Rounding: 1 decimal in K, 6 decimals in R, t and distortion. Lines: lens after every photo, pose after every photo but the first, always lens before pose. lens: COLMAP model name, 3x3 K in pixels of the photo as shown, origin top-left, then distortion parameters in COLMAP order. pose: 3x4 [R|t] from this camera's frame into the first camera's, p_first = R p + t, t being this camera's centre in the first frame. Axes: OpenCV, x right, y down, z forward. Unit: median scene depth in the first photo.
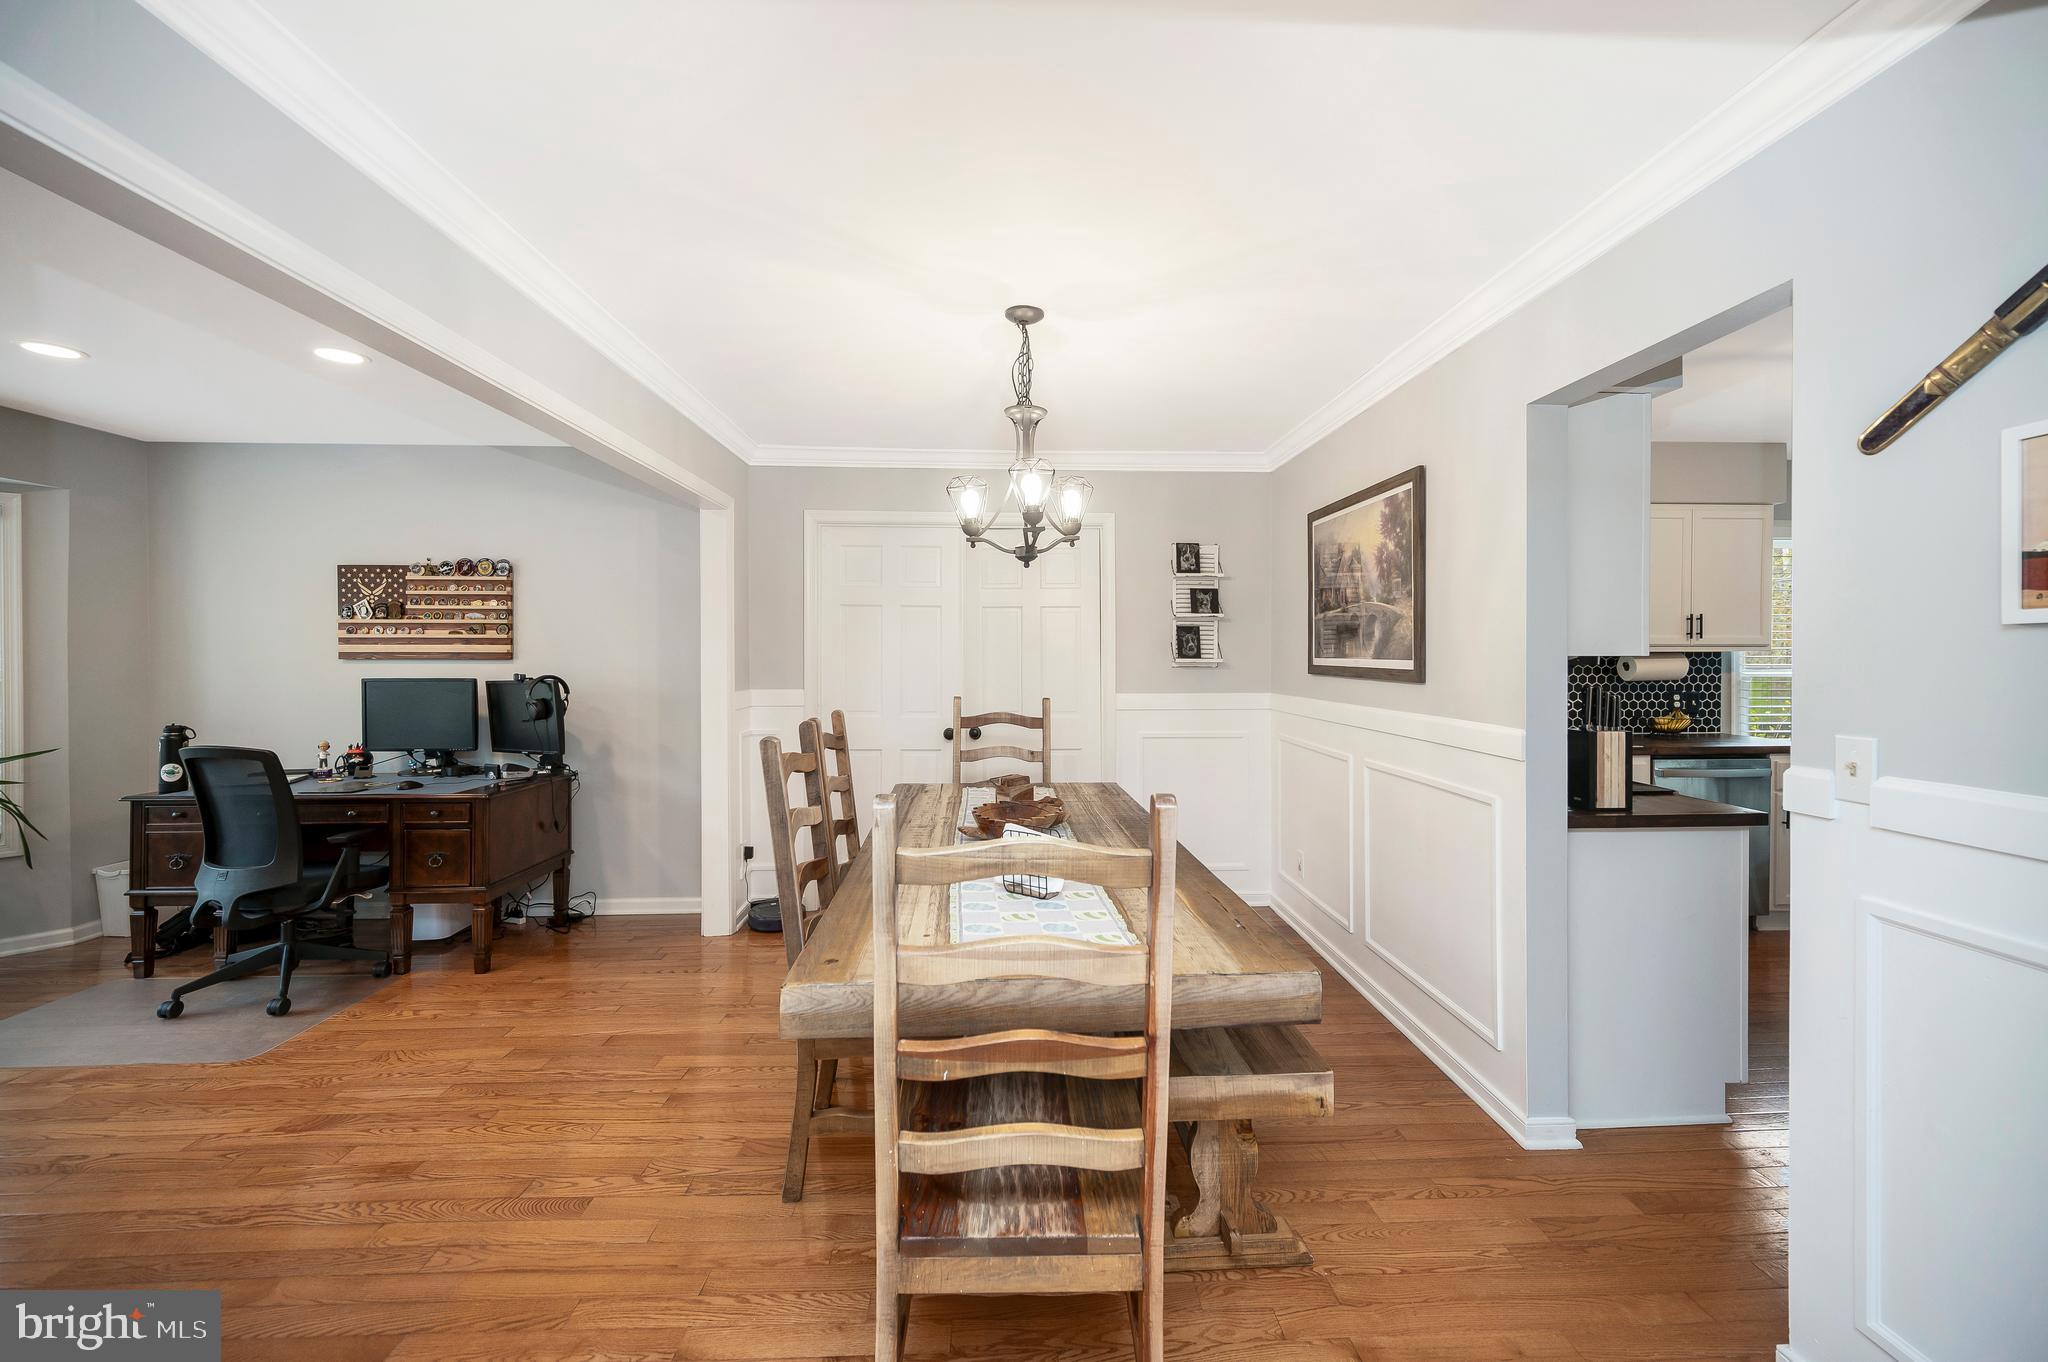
lens RADIAL K [[826.6, 0, 1022.0], [0, 826.6, 655.0], [0, 0, 1]] dist [-0.015804, 0.000027]
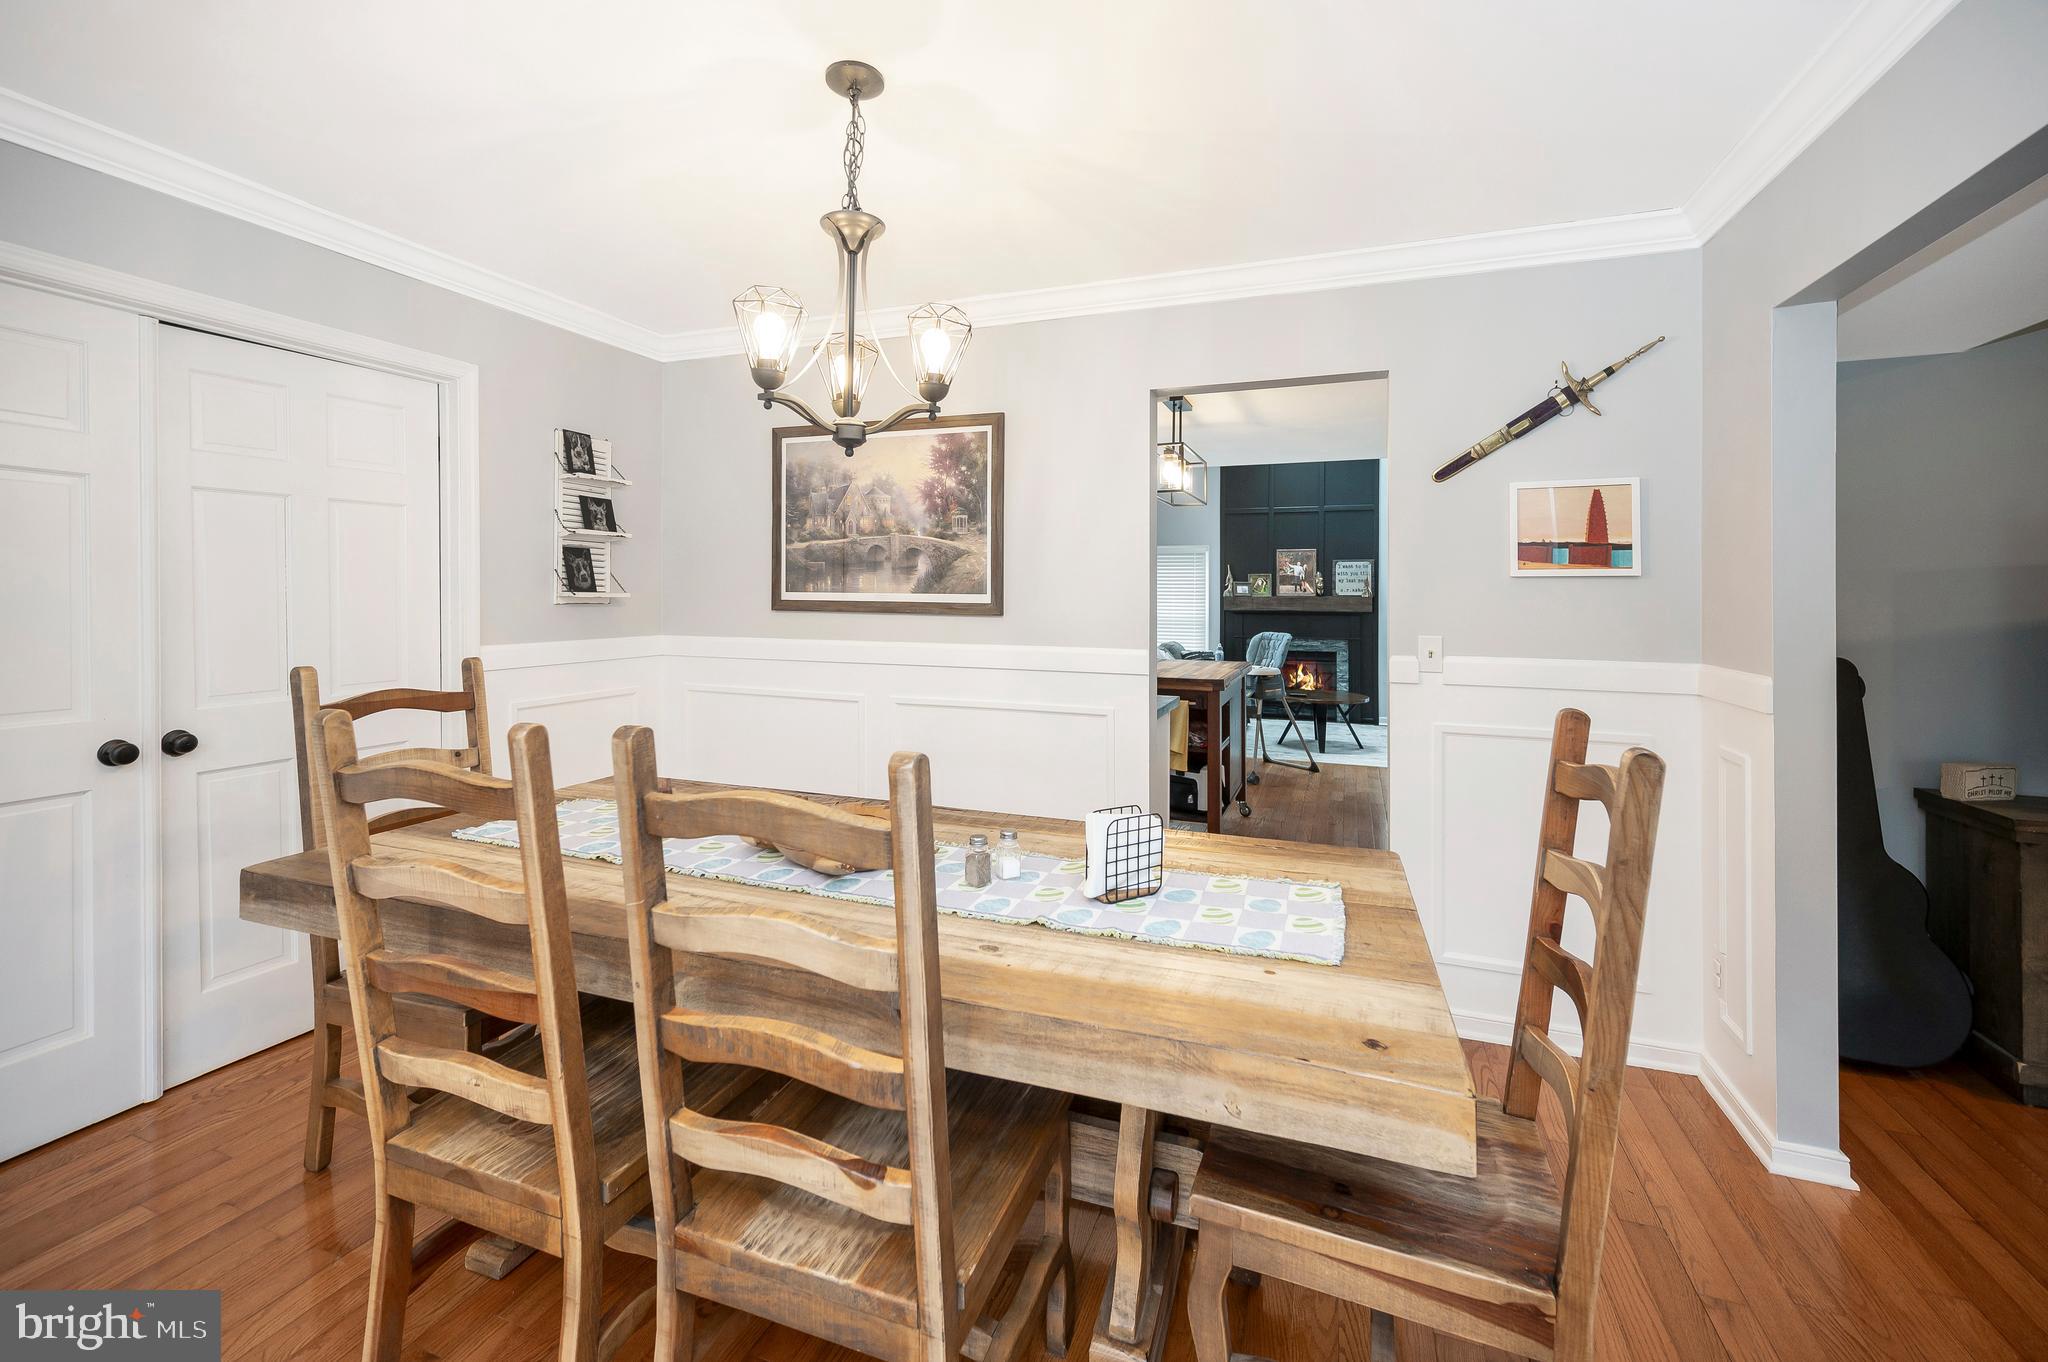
lens RADIAL K [[848.0, 0, 1058.0], [0, 848.0, 586.6], [0, 0, 1]] dist [0.000523, -0.000004]
pose [[0.377442, 0.010942, 0.925969, -0.325767], [-0.005845, 0.999938, -0.009434, 0.003920], [-0.926015, -0.001852, 0.377483, 0.331063]]
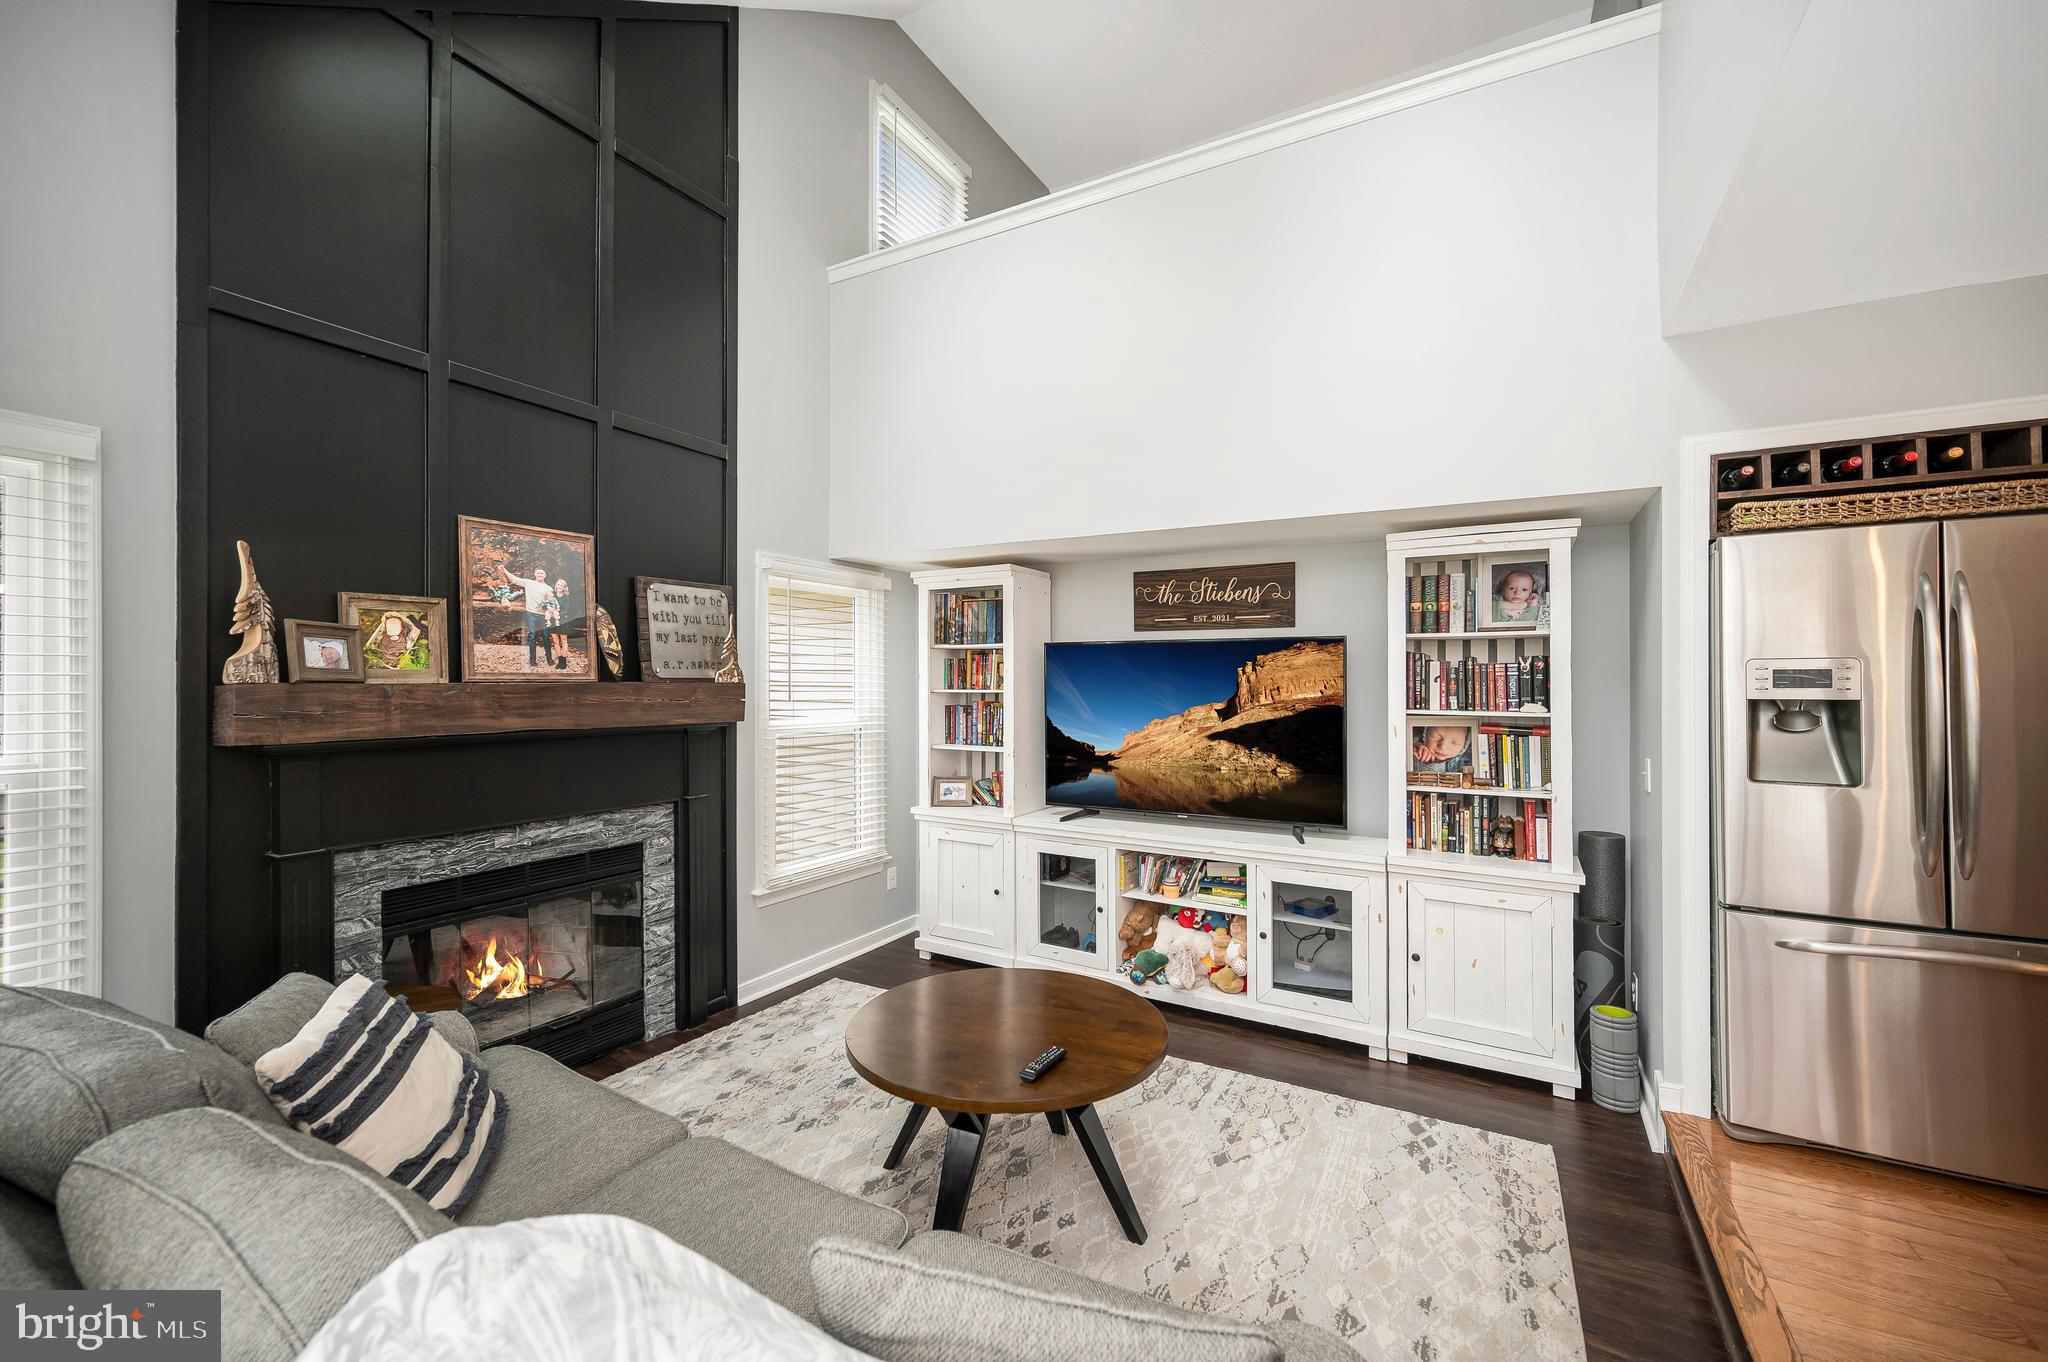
lens RADIAL K [[817.5, 0, 1042.8], [0, 817.5, 676.9], [0, 0, 1]] dist [-0.013600, -0.000072]
pose [[-0.857848, -0.000165, 0.513903, 1.597674], [-0.004720, 0.999960, -0.007559, 0.004033], [-0.513881, -0.008910, -0.857815, 1.050602]]
